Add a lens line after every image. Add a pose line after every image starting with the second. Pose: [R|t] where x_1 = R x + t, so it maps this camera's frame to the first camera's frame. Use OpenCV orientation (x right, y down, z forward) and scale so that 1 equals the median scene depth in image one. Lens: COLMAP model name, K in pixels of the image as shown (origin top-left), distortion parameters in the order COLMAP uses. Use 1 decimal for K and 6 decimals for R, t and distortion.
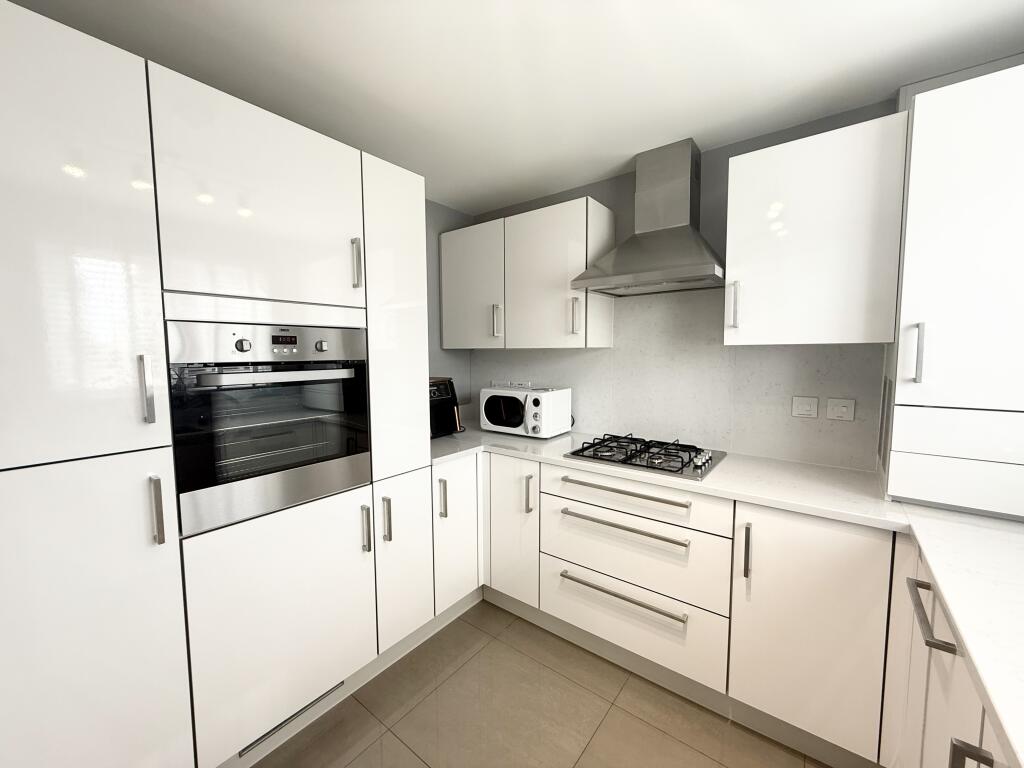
lens RADIAL K [[406.8, 0, 513.1], [0, 406.8, 384.5], [0, 0, 1]] dist [-0.012465, -0.000198]
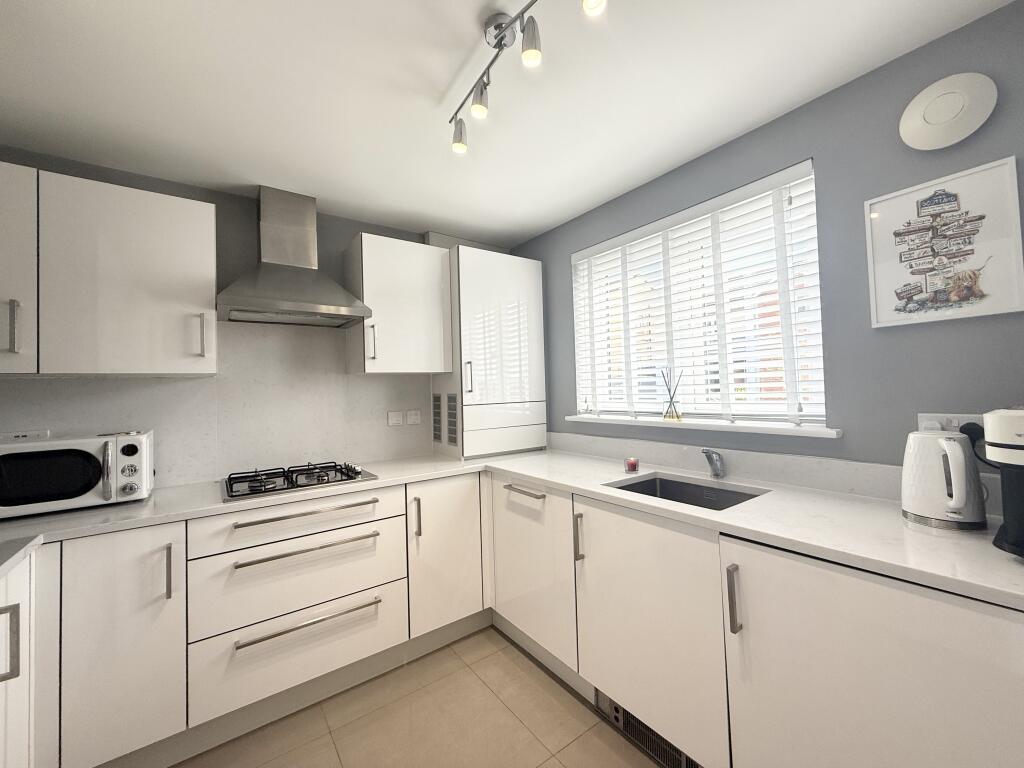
lens RADIAL K [[406.8, 0, 514.3], [0, 406.8, 378.9], [0, 0, 1]] dist [-0.012465, -0.000198]
pose [[0.265846, 0.021707, 0.963771, -0.510684], [0.108005, 0.992781, -0.052153, 0.035102], [-0.957946, 0.117957, 0.261582, 0.190867]]
